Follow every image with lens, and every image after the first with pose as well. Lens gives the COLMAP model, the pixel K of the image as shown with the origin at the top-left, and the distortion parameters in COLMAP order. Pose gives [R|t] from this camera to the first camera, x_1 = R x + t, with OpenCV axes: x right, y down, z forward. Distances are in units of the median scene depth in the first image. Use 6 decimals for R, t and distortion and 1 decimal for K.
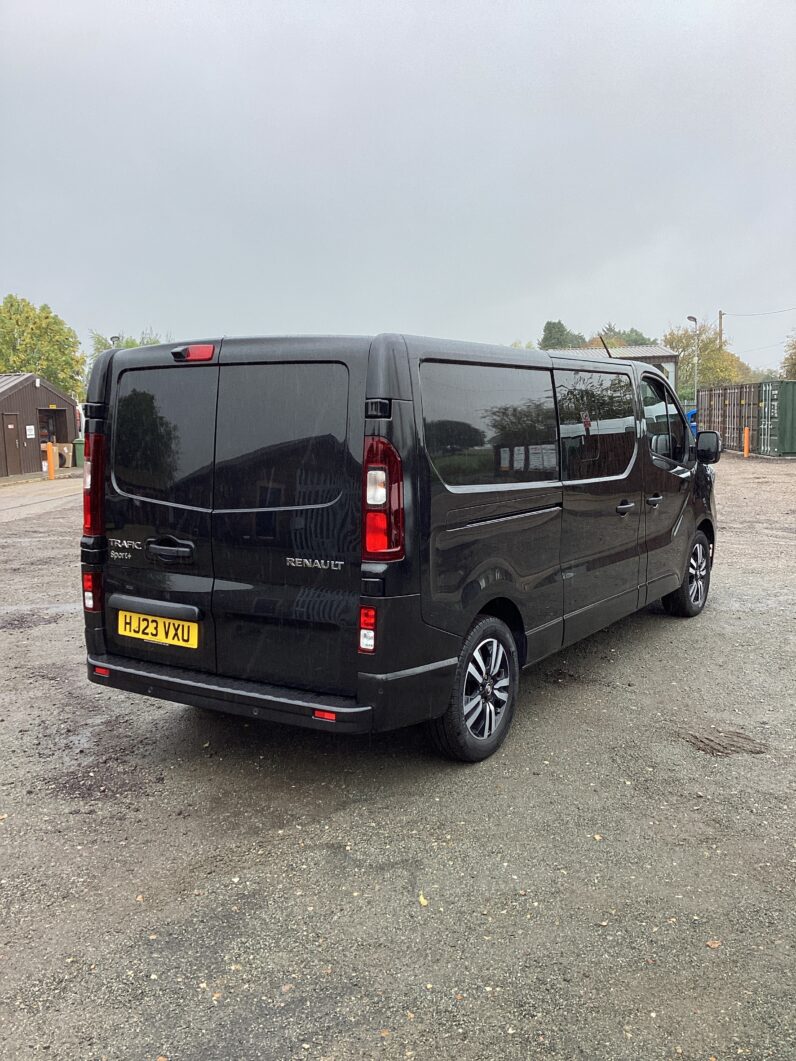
lens RADIAL K [[946.5, 0, 395.9], [0, 946.5, 529.2], [0, 0, 1]] dist [0.130225, -0.242652]
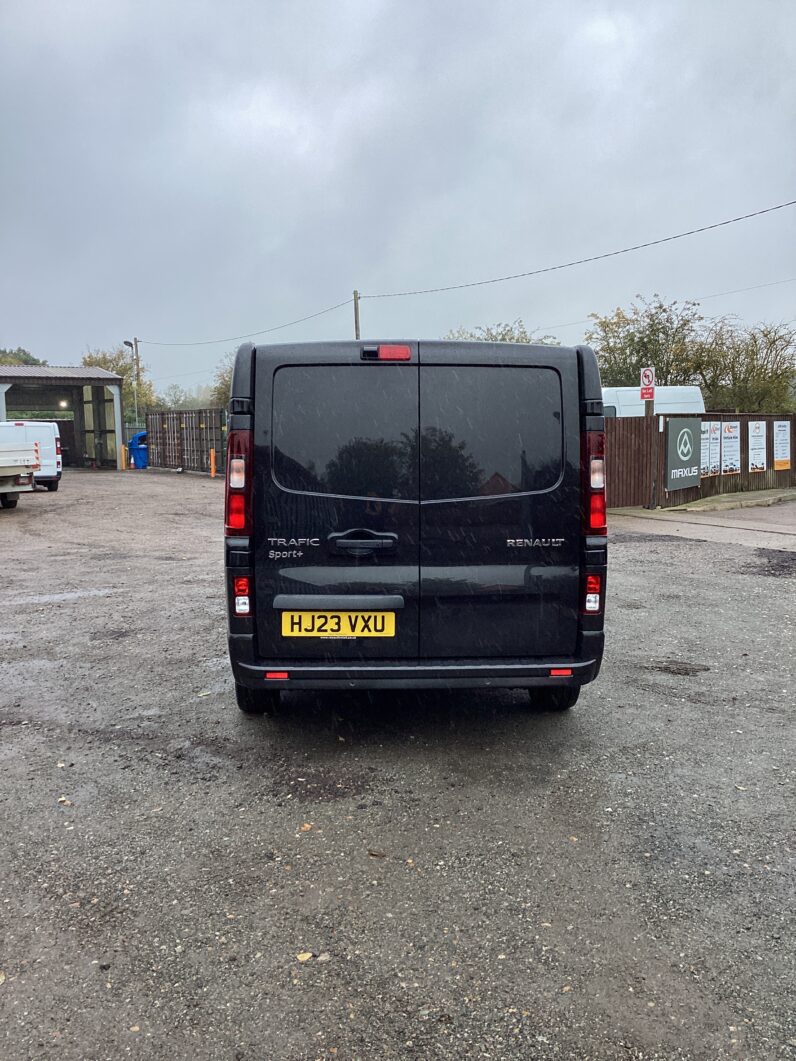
lens RADIAL K [[946.5, 0, 395.9], [0, 946.5, 529.2], [0, 0, 1]] dist [0.130225, -0.242652]
pose [[0.808923, -0.046959, 0.586036, -0.773954], [0.061867, 0.998070, -0.005422, 0.013829], [-0.584650, 0.040642, 0.810267, 0.149915]]
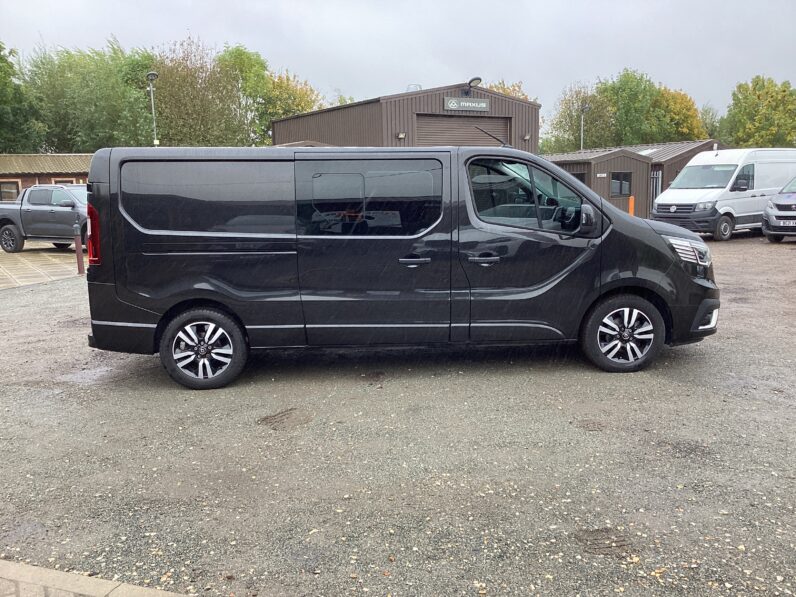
lens RADIAL K [[710.1, 0, 398.0], [0, 710.1, 298.5], [0, 0, 1]] dist [0.130225, -0.242652]
pose [[0.600554, 0.139909, -0.787248, 1.321215], [-0.092143, 0.990123, 0.105673, -0.095366], [0.794257, 0.009077, 0.607514, 0.492485]]
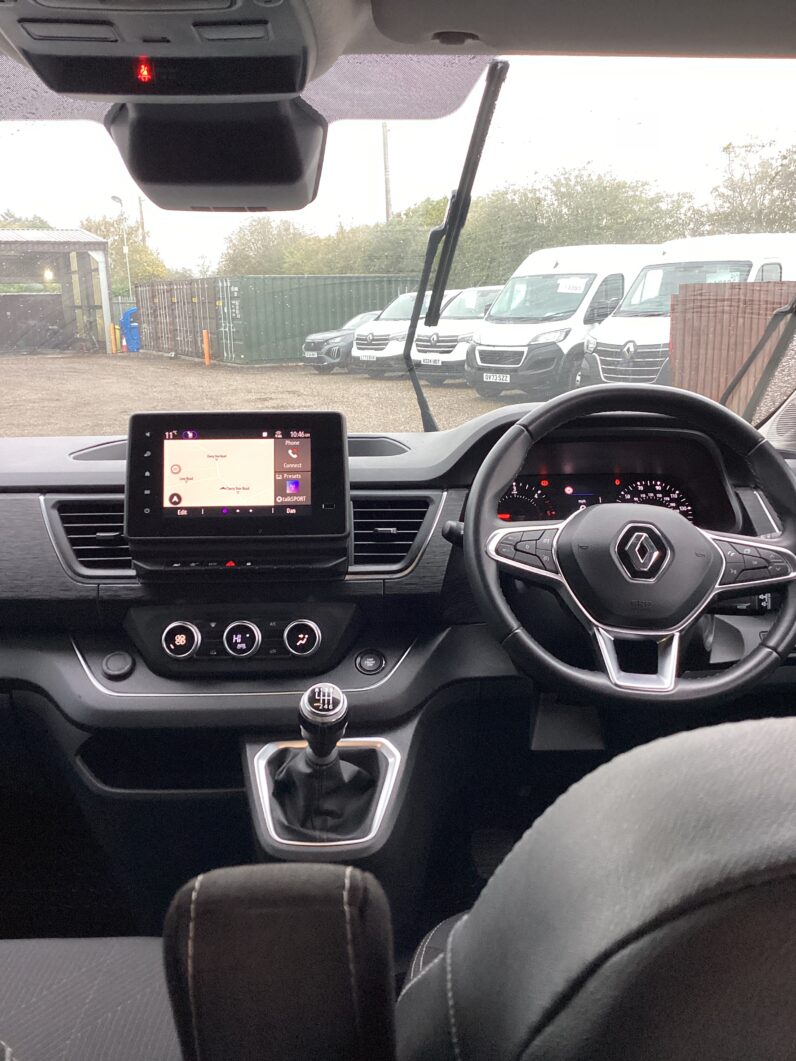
lens RADIAL K [[946.5, 0, 395.9], [0, 946.5, 529.2], [0, 0, 1]] dist [0.130225, -0.242652]
pose [[0.833089, -0.121226, 0.539691, 0.178817], [0.065497, 0.990444, 0.121371, -0.171666], [-0.549247, -0.065765, 0.833068, 1.402448]]
